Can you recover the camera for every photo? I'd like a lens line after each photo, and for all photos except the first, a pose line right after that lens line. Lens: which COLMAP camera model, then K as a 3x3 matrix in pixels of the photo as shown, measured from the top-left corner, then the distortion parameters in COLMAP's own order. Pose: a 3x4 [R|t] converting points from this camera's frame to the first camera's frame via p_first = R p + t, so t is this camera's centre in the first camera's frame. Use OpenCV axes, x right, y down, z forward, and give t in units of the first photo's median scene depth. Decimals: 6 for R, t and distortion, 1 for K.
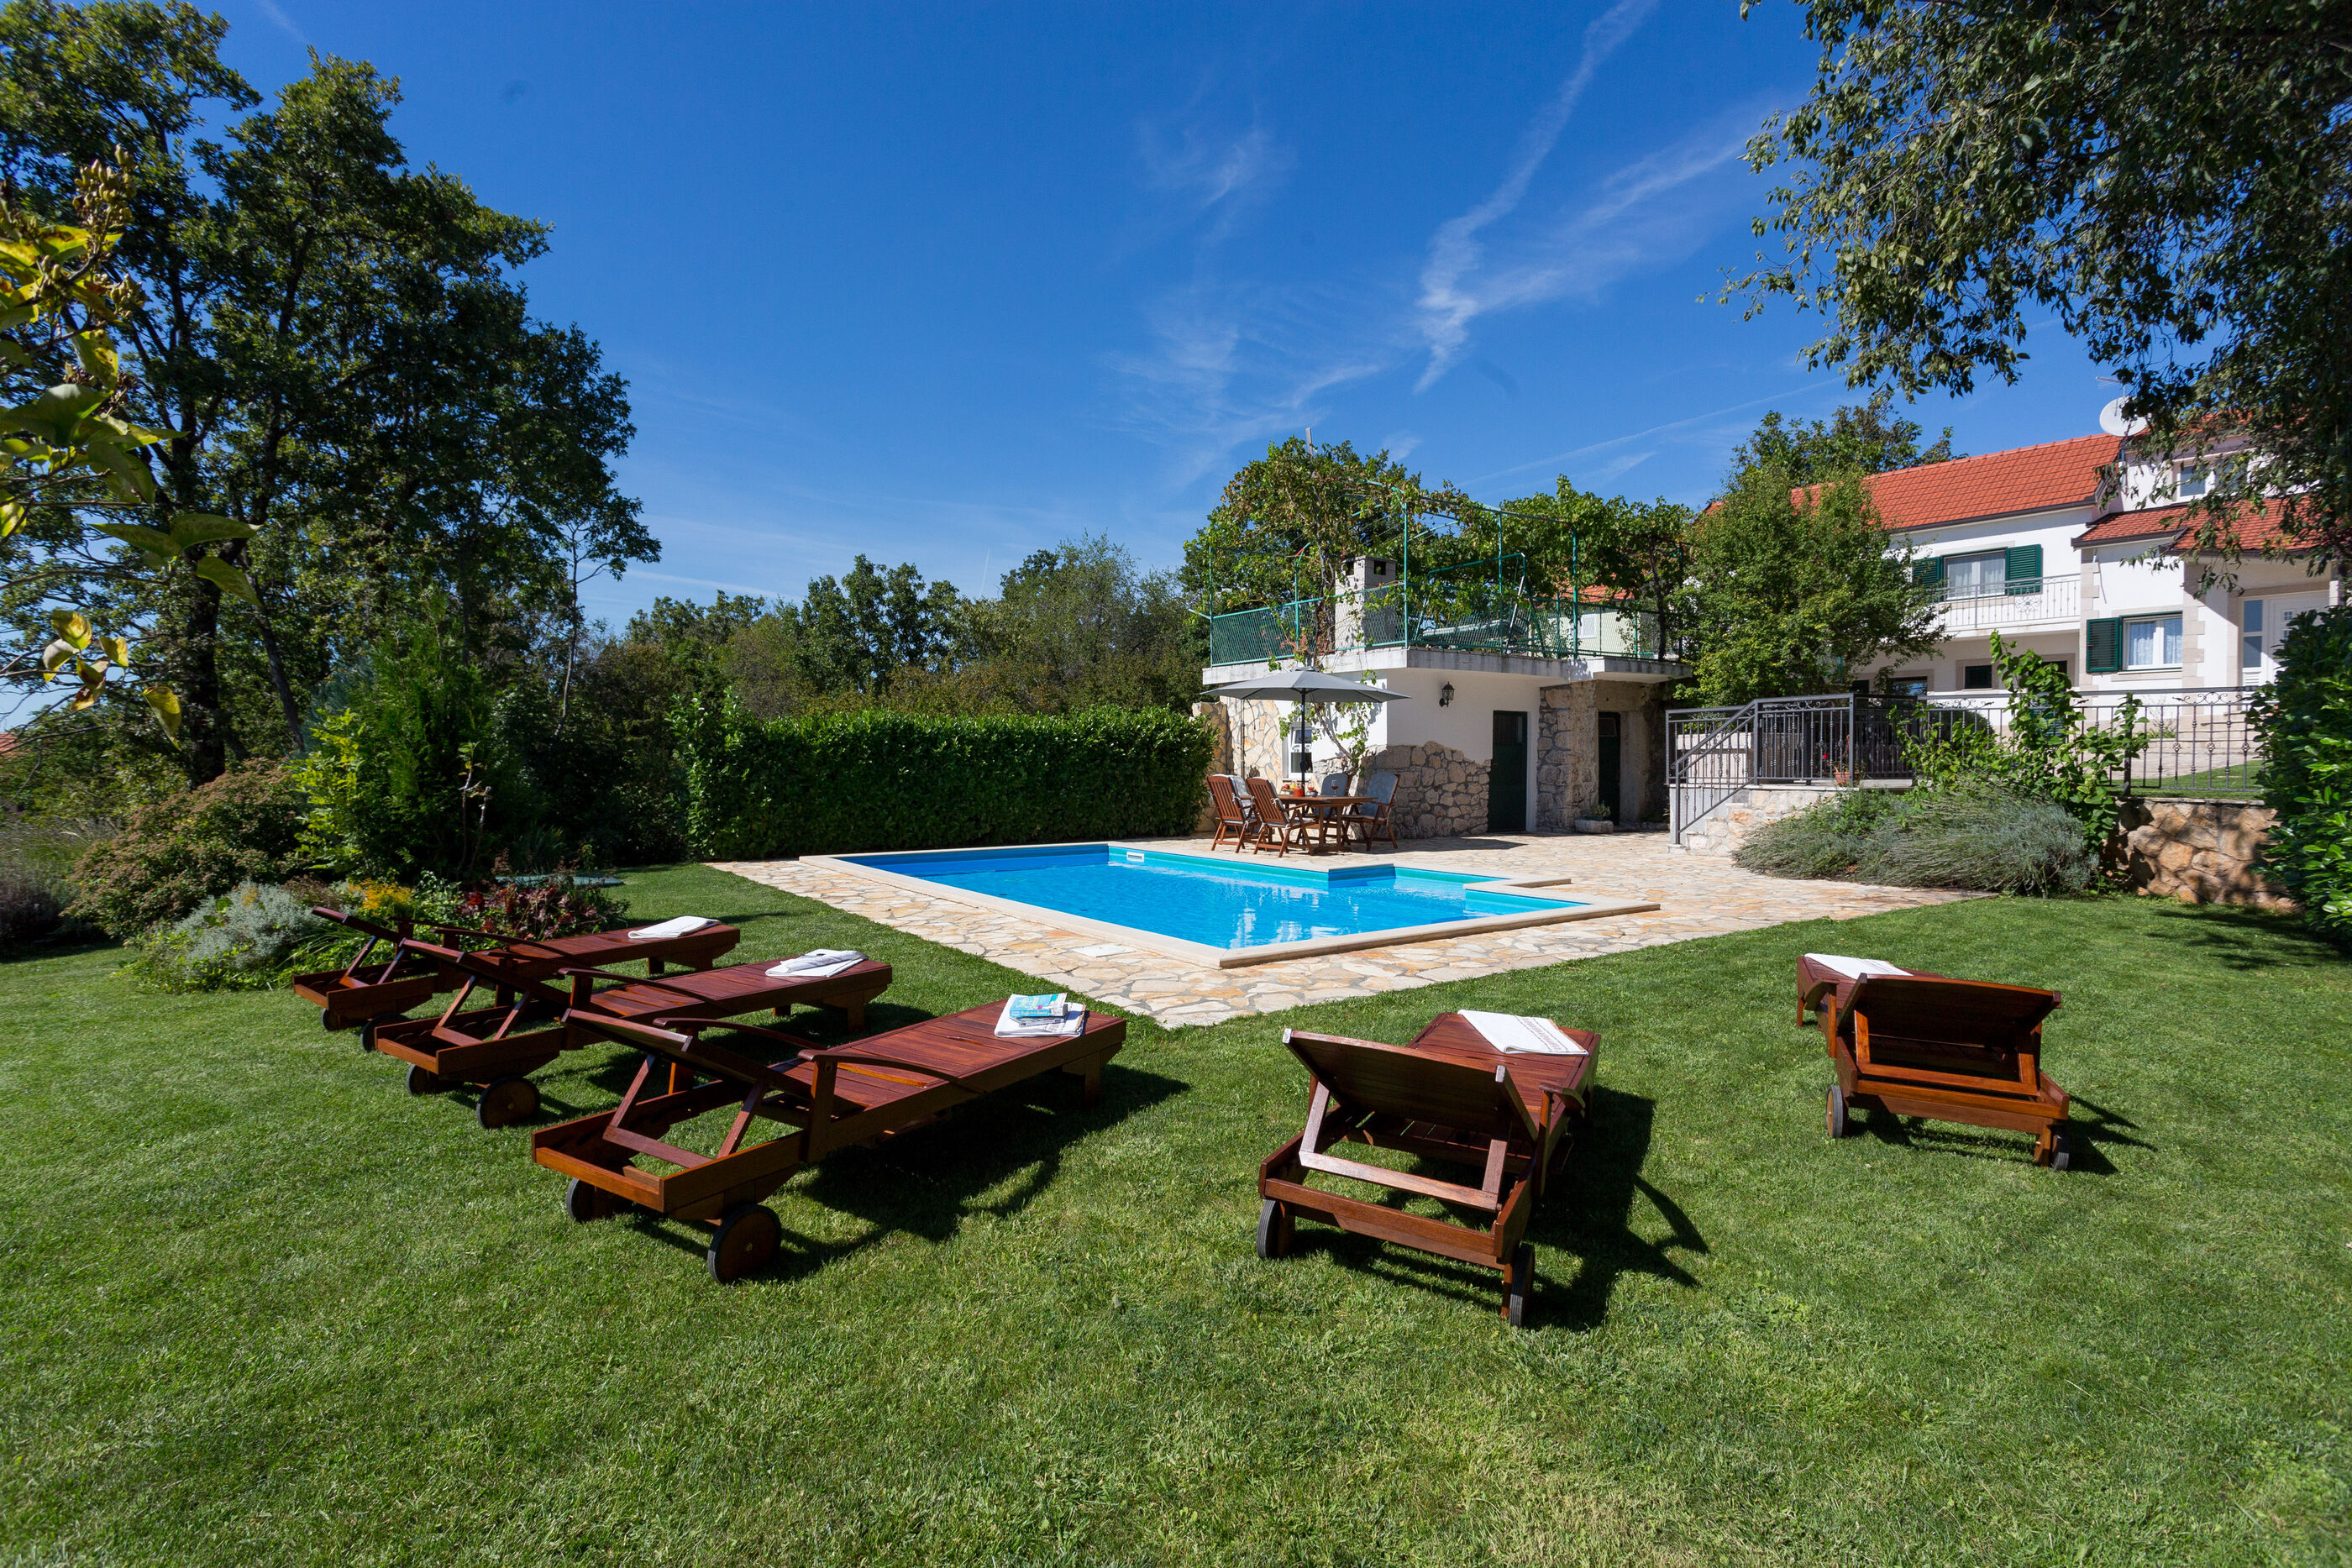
lens RADIAL K [[1119.3, 0, 1182.5], [0, 1119.3, 768.0], [0, 0, 1]] dist [0.002665, 0.001121]
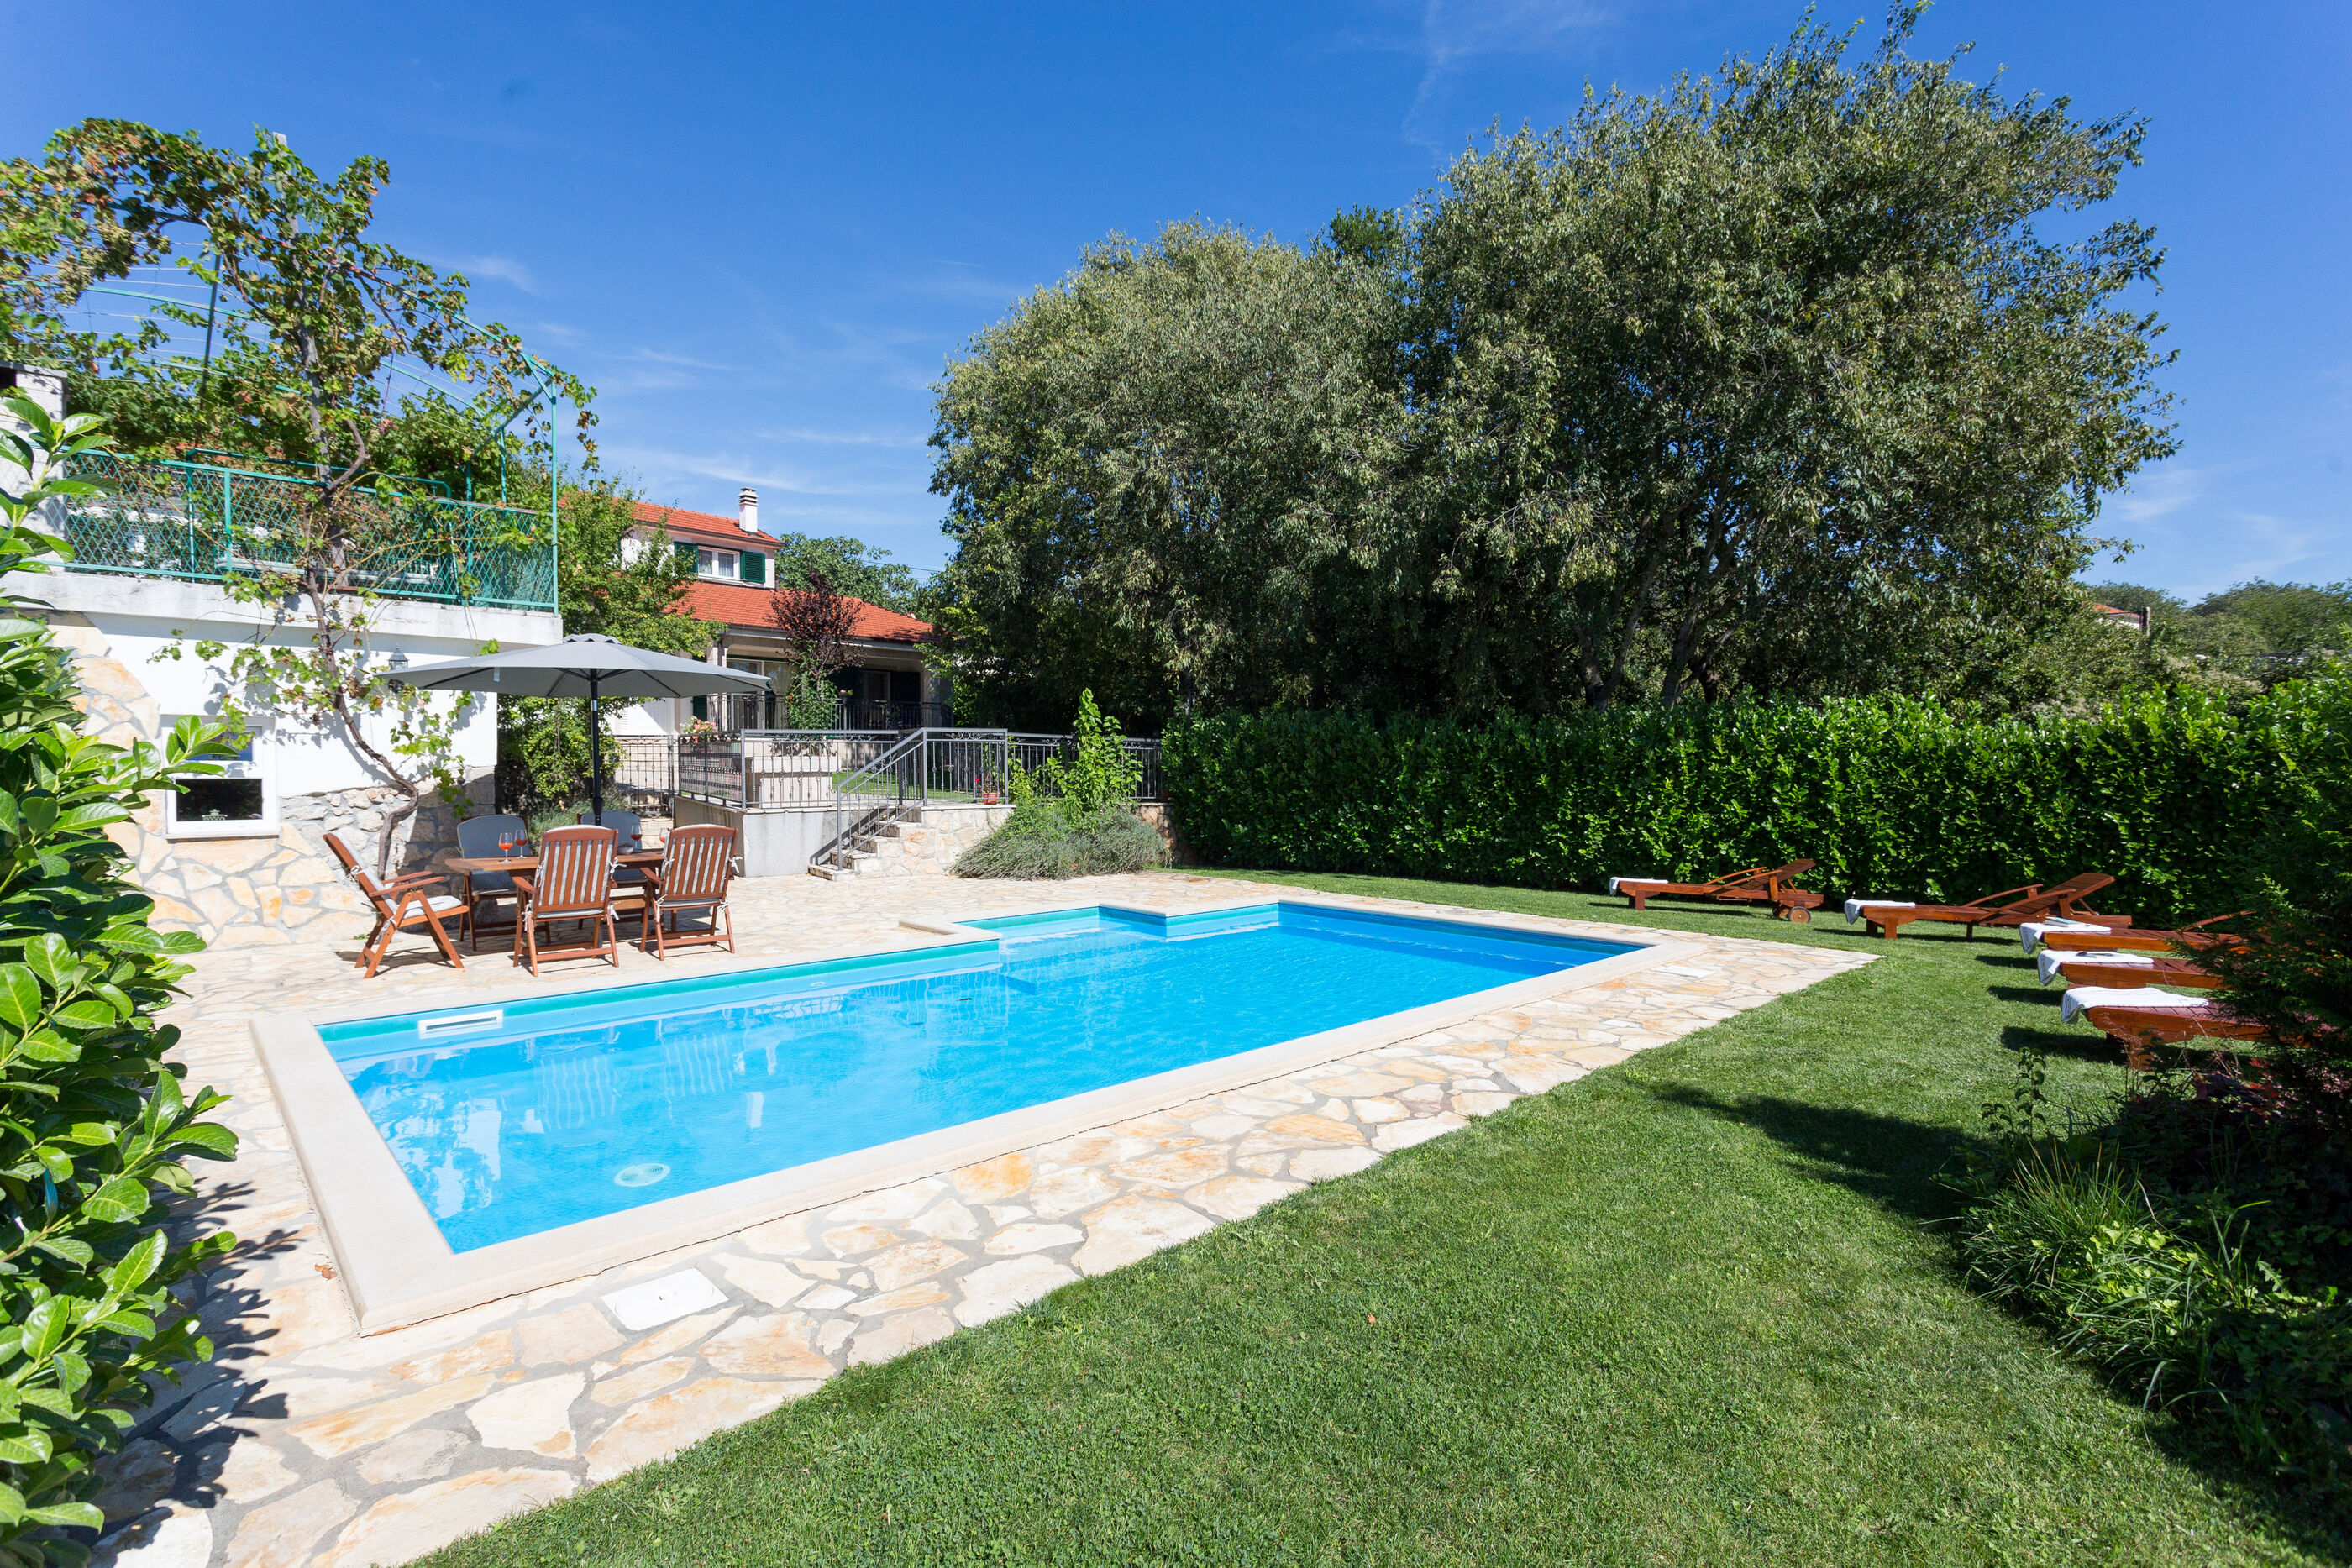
lens RADIAL K [[1119.3, 0, 1167.0], [0, 1119.3, 778.2], [0, 0, 1]] dist [0.002665, 0.001121]
pose [[-0.140764, -0.010660, 0.989986, -0.463043], [0.005416, 0.999919, 0.011537, -0.018071], [-0.990028, 0.006986, -0.140695, 0.692872]]
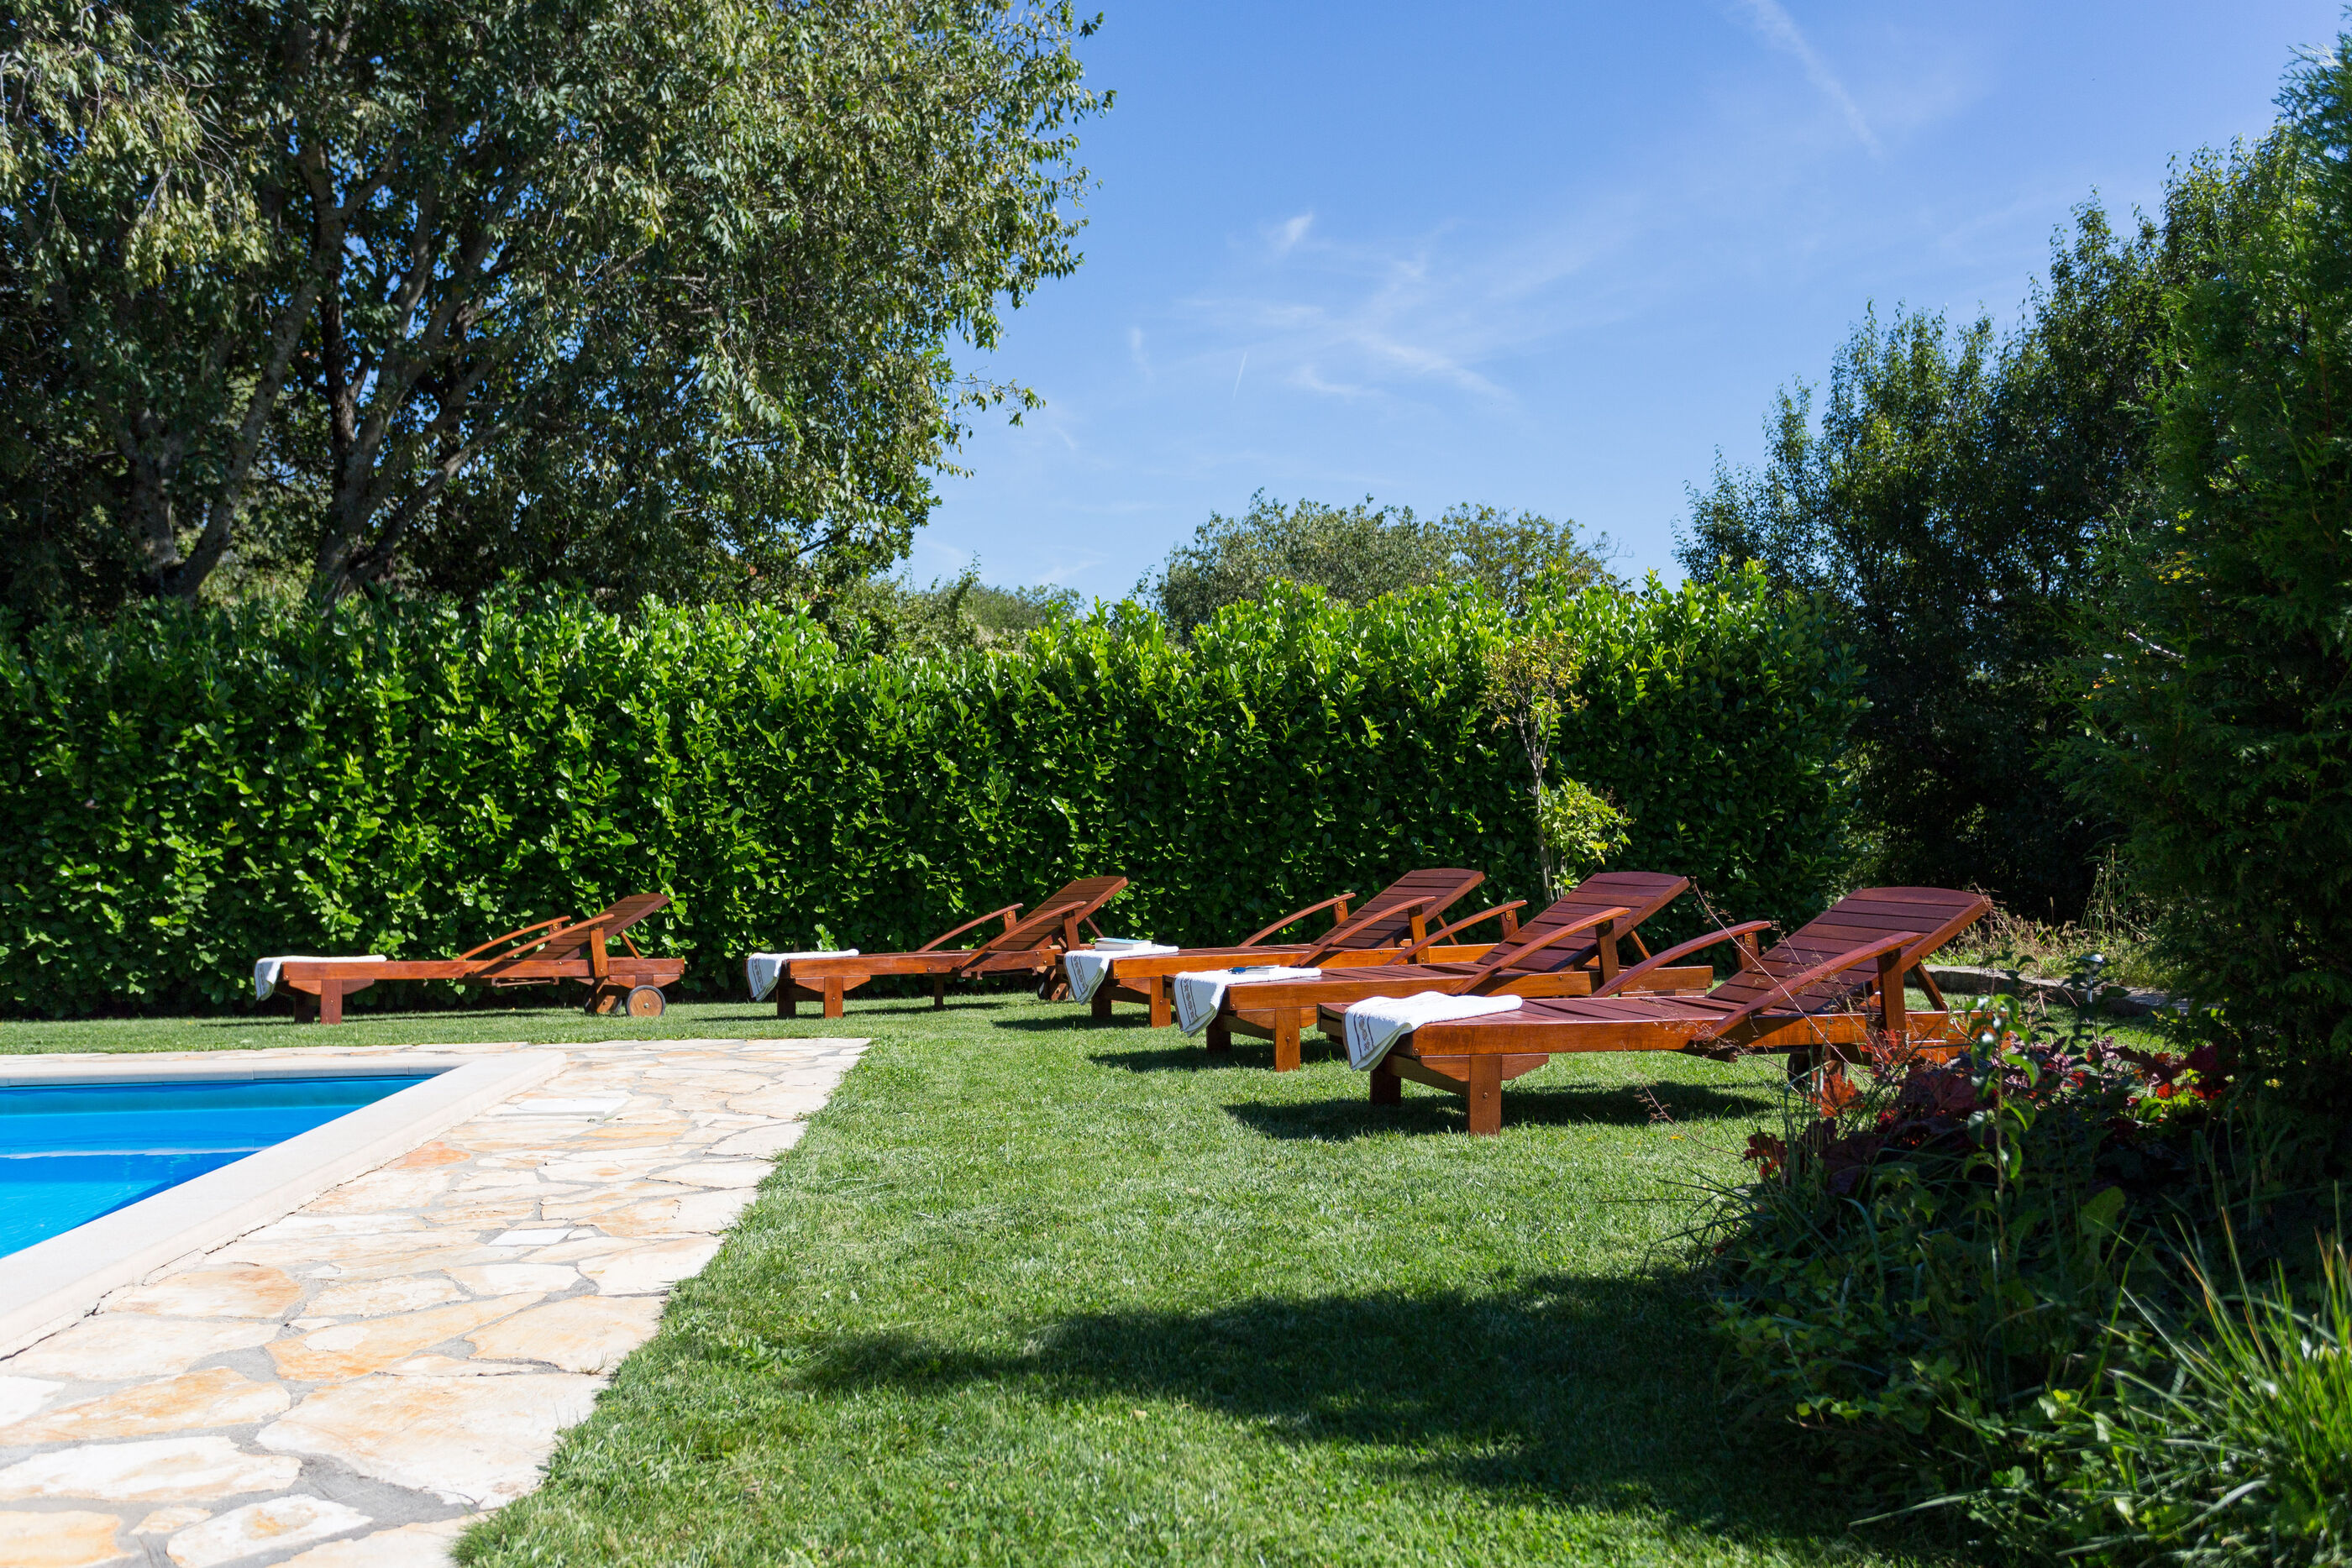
lens RADIAL K [[1962.9, 0, 1174.1], [0, 1962.9, 796.7], [0, 0, 1]] dist [0.013125, -0.008401]
pose [[-0.857147, 0.025623, 0.514435, -0.301401], [0.022952, 0.999670, -0.011549, 0.021239], [-0.514561, 0.001908, -0.857452, 0.651895]]
